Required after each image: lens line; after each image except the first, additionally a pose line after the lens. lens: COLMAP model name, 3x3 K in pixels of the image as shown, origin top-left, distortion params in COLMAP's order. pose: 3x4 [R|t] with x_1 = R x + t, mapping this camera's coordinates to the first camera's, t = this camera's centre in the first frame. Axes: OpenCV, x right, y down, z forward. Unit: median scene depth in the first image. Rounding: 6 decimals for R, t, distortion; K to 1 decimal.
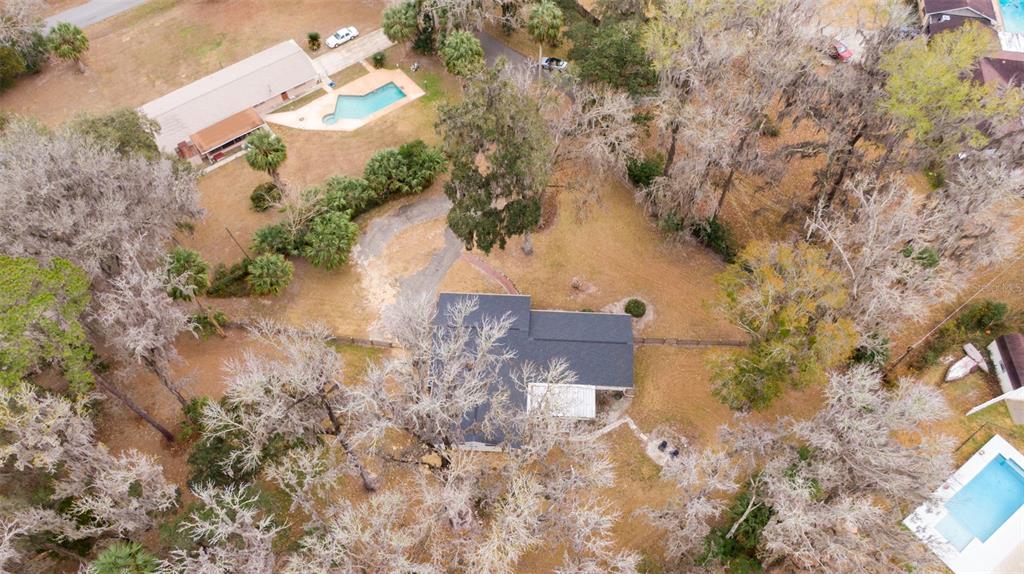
lens RADIAL K [[732.9, 0, 512.0], [0, 732.9, 287.0], [0, 0, 1]] dist [0.000911, -0.007363]
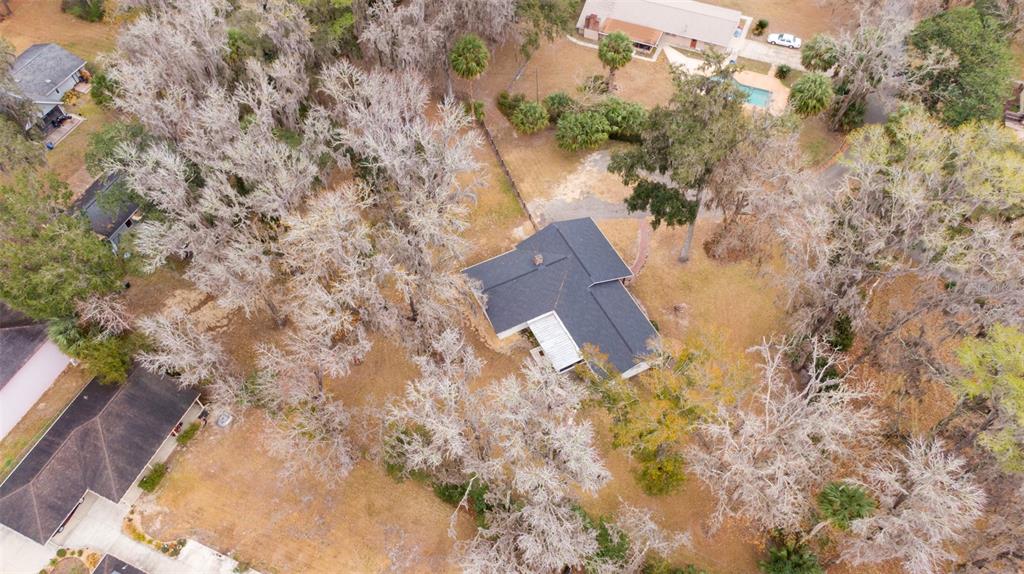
lens RADIAL K [[732.9, 0, 512.0], [0, 732.9, 287.0], [0, 0, 1]] dist [0.000911, -0.007363]
pose [[0.501580, 0.714718, -0.487437, 0.359173], [-0.724148, 0.655129, 0.215441, -0.059355], [0.473314, 0.244916, 0.846162, 0.021476]]
